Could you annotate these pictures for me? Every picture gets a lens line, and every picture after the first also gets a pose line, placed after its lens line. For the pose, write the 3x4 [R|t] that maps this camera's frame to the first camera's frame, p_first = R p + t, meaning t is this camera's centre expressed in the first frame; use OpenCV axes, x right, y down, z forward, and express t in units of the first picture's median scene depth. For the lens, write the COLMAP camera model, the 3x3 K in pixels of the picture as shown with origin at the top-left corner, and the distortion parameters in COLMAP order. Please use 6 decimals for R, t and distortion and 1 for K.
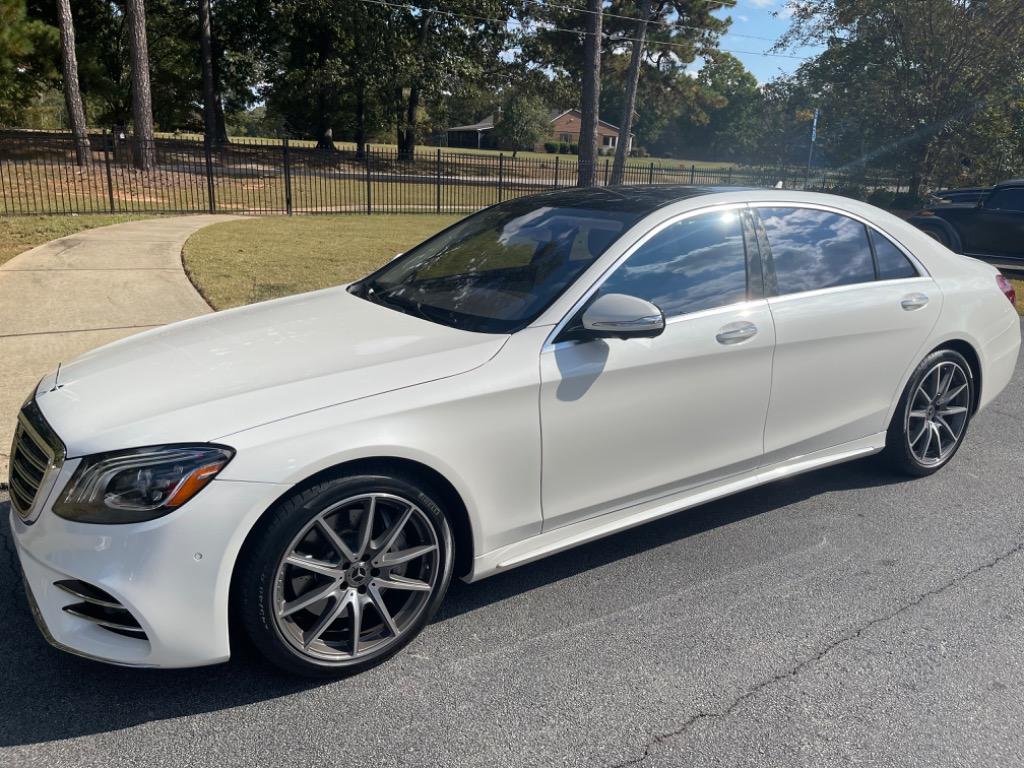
lens RADIAL K [[768.6, 0, 512.0], [0, 768.6, 384.0], [0, 0, 1]] dist [0.036660, -0.046590]
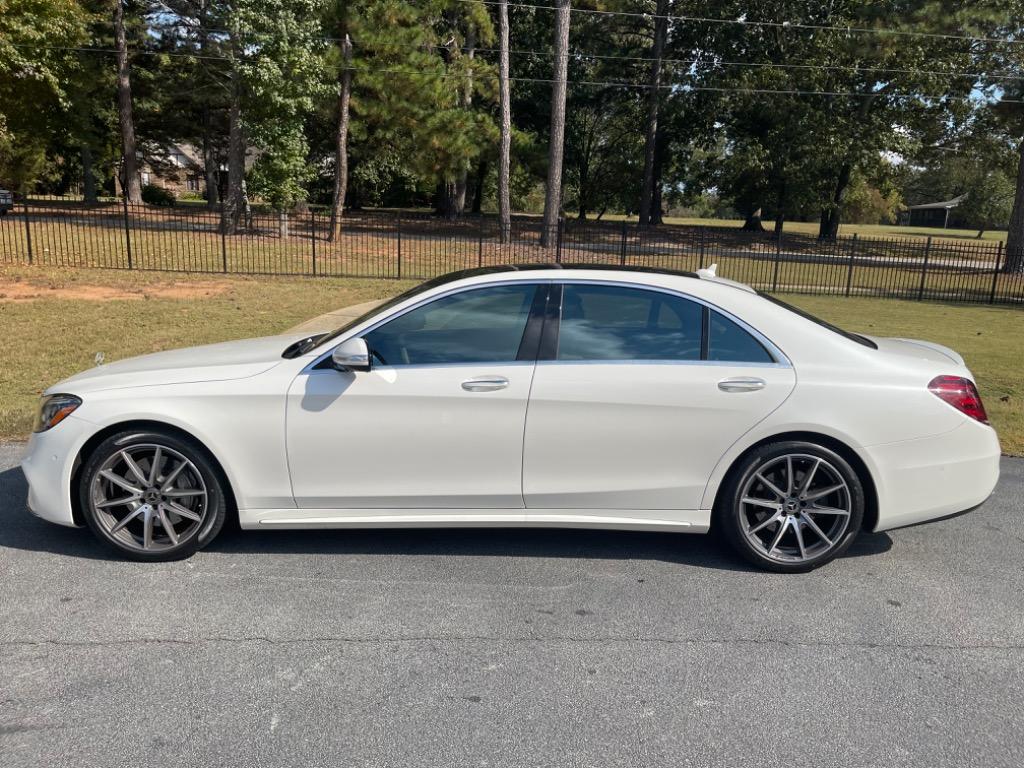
lens RADIAL K [[763.7, 0, 506.8], [0, 763.7, 384.7], [0, 0, 1]] dist [0.037566, -0.045899]
pose [[0.845735, 0.107201, -0.522725, 1.333954], [-0.156282, 0.986418, -0.050558, -0.013172], [0.510205, 0.124452, 0.851001, 0.007366]]
